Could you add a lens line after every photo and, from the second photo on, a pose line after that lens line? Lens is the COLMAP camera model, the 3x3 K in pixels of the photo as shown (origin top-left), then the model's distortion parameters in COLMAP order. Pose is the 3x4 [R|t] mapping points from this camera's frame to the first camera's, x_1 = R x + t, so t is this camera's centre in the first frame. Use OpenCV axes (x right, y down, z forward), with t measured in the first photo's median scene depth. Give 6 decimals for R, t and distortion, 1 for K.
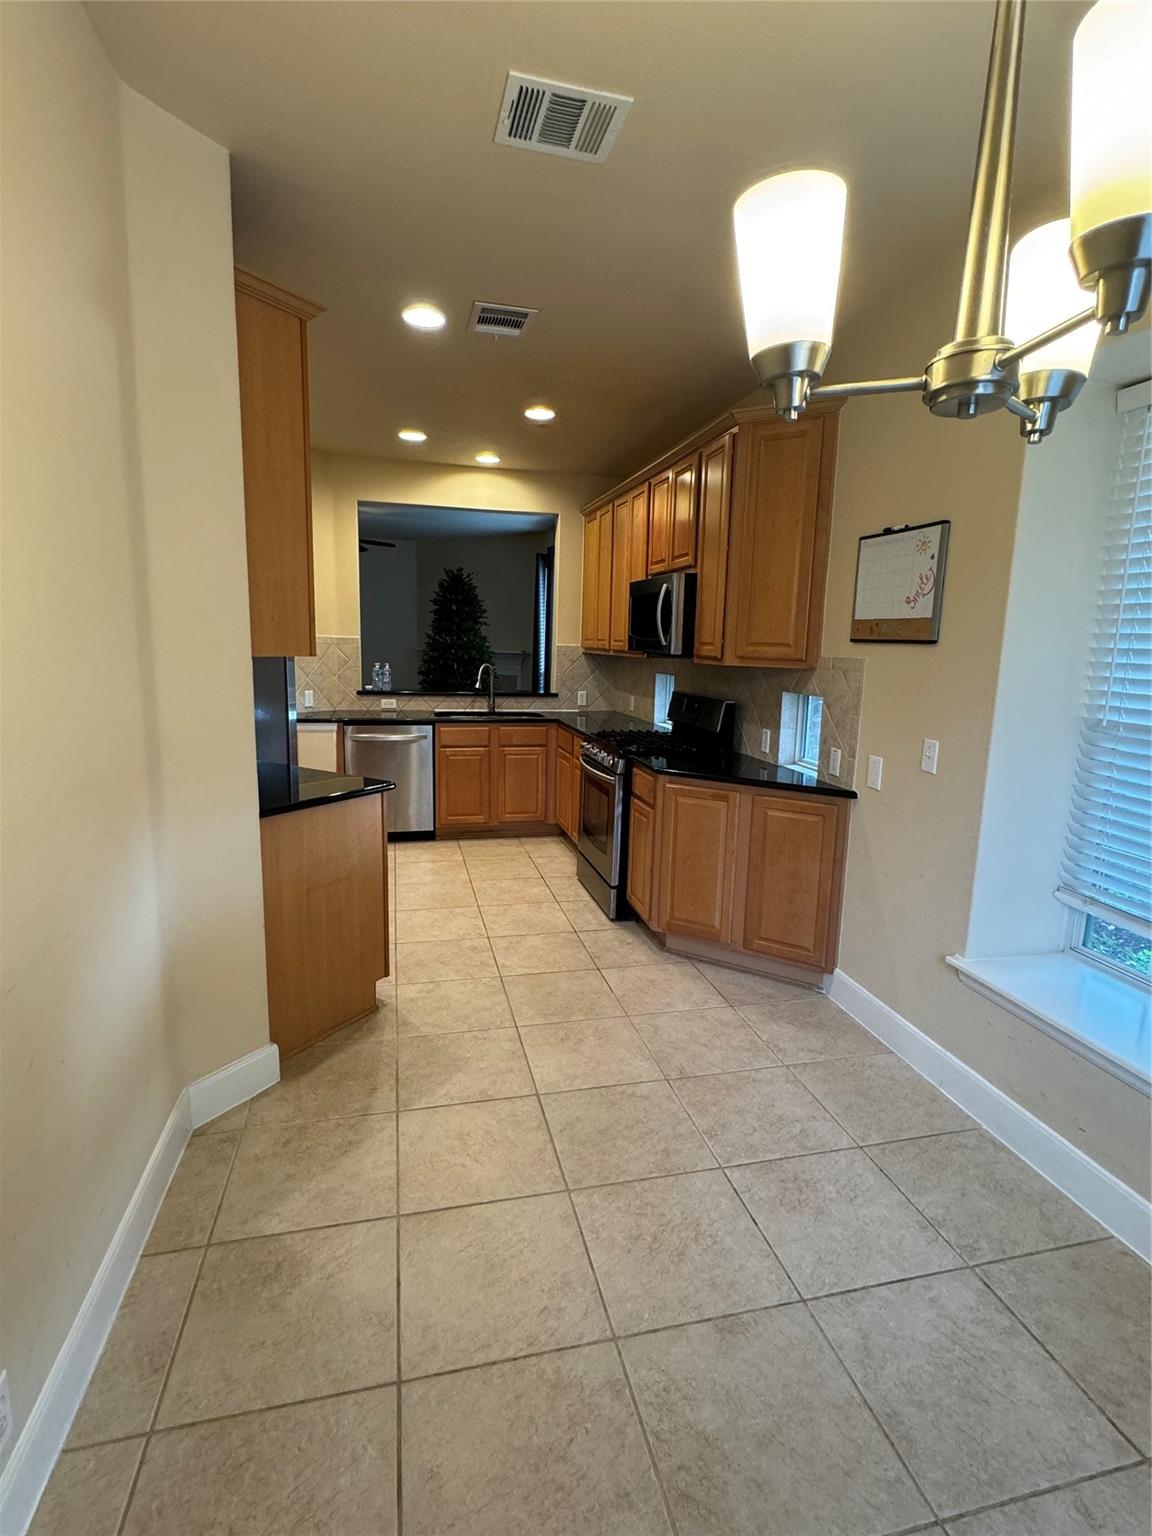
lens RADIAL K [[751.7, 0, 576.4], [0, 751.7, 761.3], [0, 0, 1]] dist [0.000584, 0.000012]
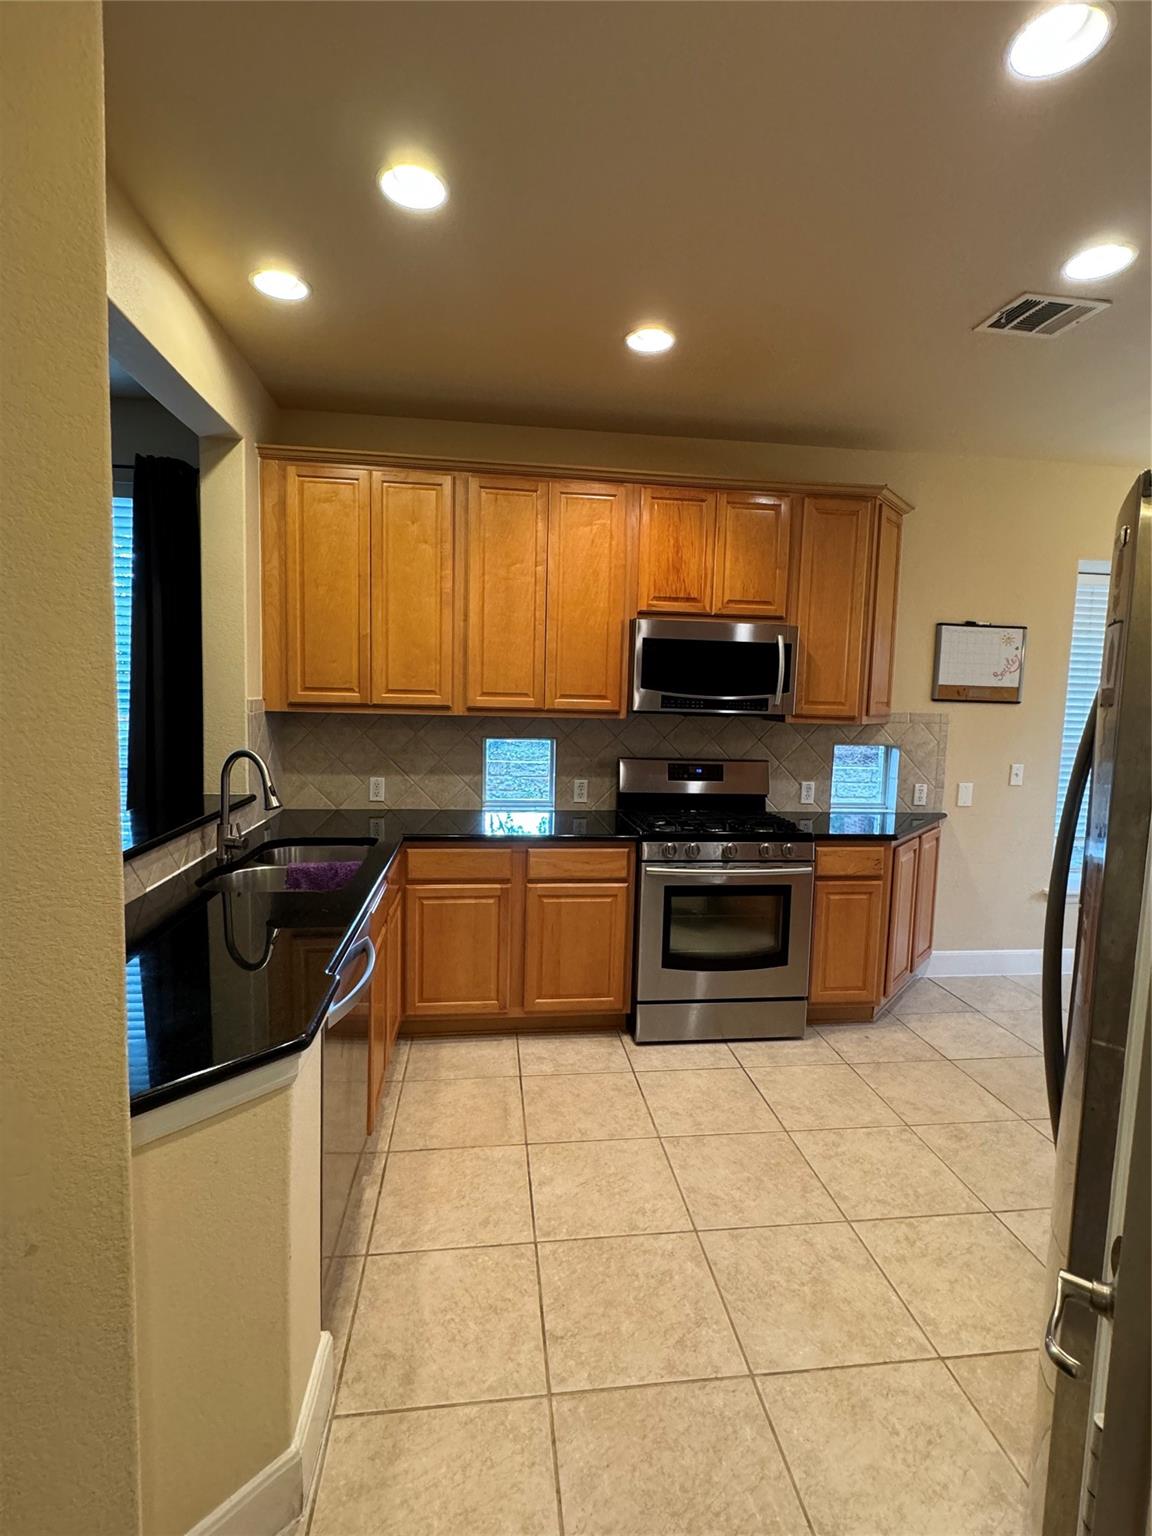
lens RADIAL K [[751.7, 0, 576.0], [0, 751.7, 765.1], [0, 0, 1]] dist [0.000584, 0.000012]
pose [[0.113237, -0.116360, 0.986731, -1.002929], [0.136259, 0.985554, 0.100584, -0.264357], [-0.984180, 0.123061, 0.127456, 1.453273]]
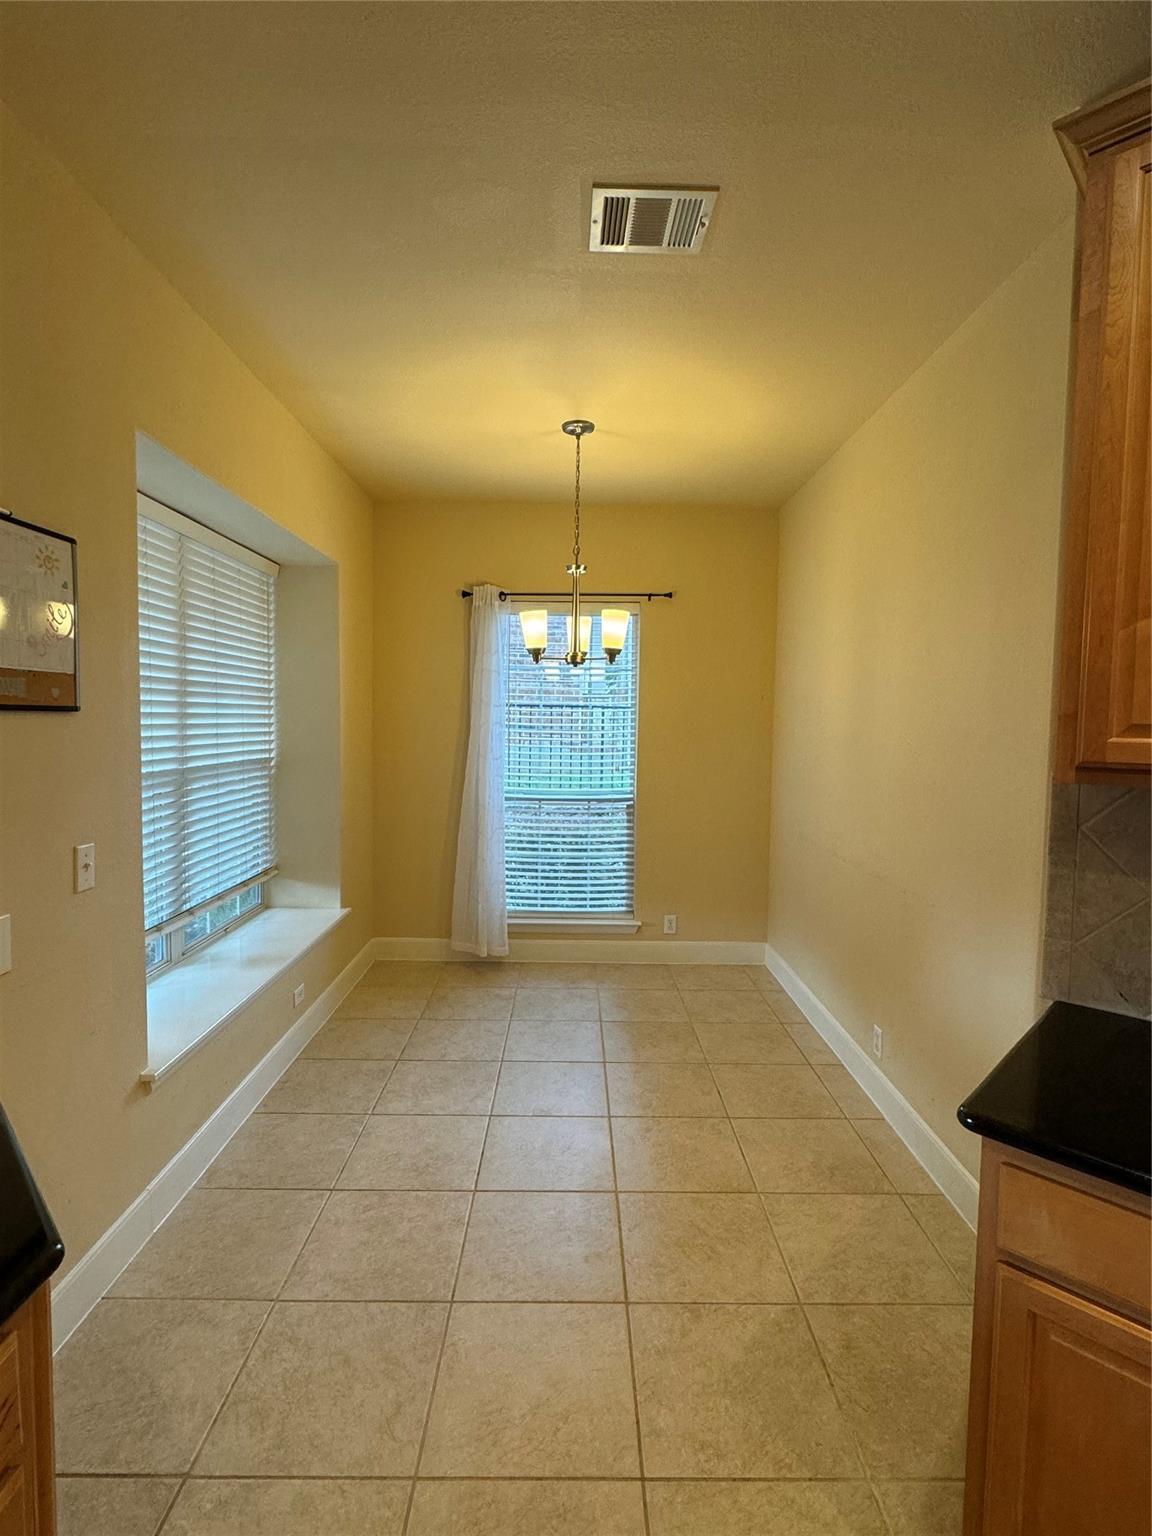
lens RADIAL K [[751.7, 0, 581.5], [0, 751.7, 767.5], [0, 0, 1]] dist [0.000584, 0.000012]
pose [[-0.974129, -0.055713, 0.219016, -0.119080], [-0.004534, 0.973759, 0.227538, -0.225838], [-0.225945, 0.220658, -0.948820, 1.328454]]
